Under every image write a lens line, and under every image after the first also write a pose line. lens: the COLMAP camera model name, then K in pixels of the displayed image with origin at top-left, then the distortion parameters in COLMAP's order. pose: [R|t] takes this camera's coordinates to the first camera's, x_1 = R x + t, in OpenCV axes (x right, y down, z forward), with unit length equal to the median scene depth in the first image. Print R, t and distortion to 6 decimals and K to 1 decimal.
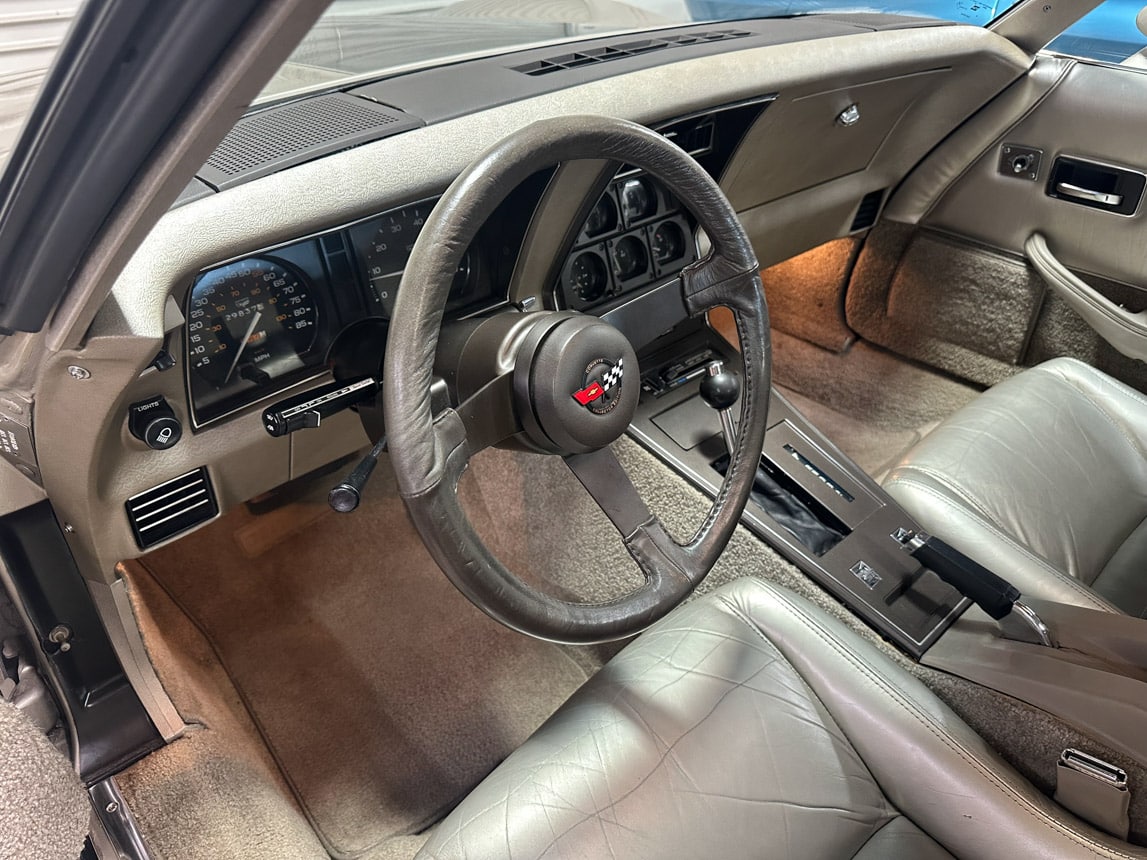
lens RADIAL K [[782.6, 0, 591.8], [0, 782.6, 456.0], [0, 0, 1]] dist [0.043554, -0.067472]
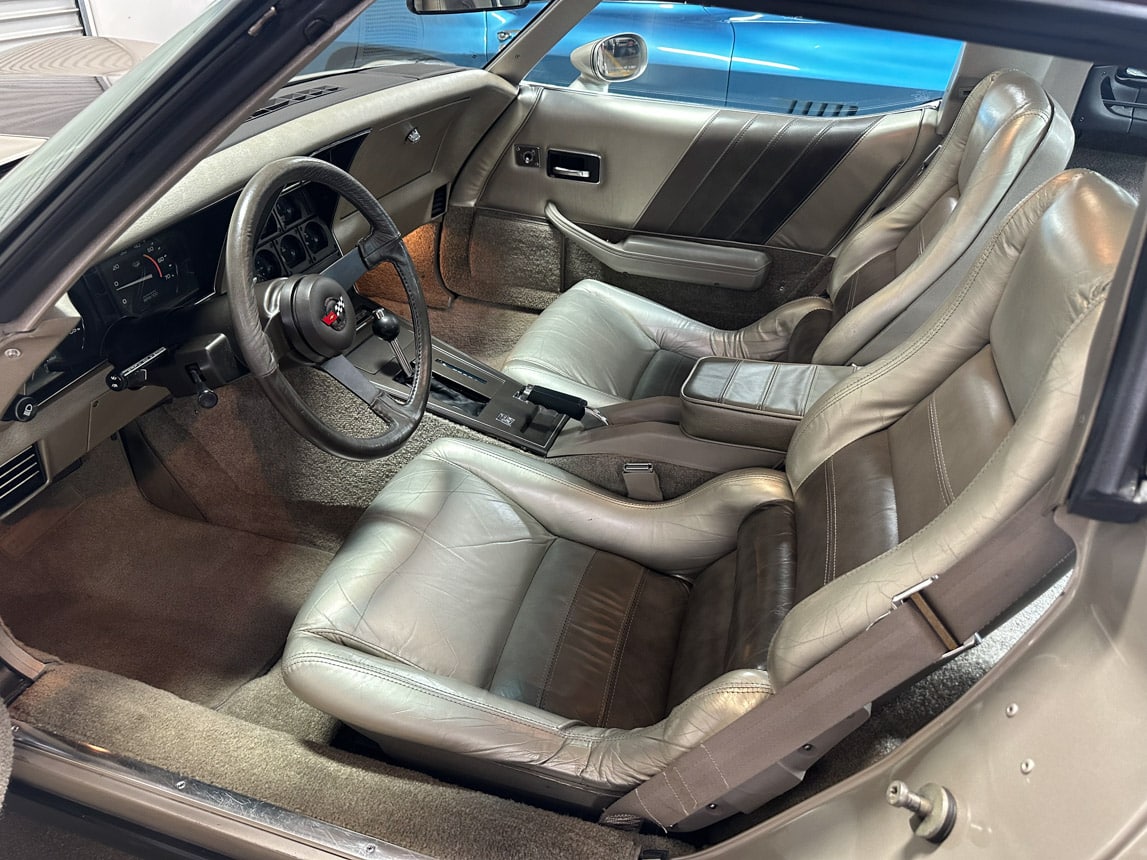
lens RADIAL K [[802.2, 0, 554.0], [0, 802.2, 466.1], [0, 0, 1]] dist [0.138676, -0.278349]
pose [[0.878489, -0.250023, 0.407119, -0.224095], [0.253731, 0.966187, 0.045856, 0.163318], [-0.404818, 0.063014, 0.912223, -0.467143]]
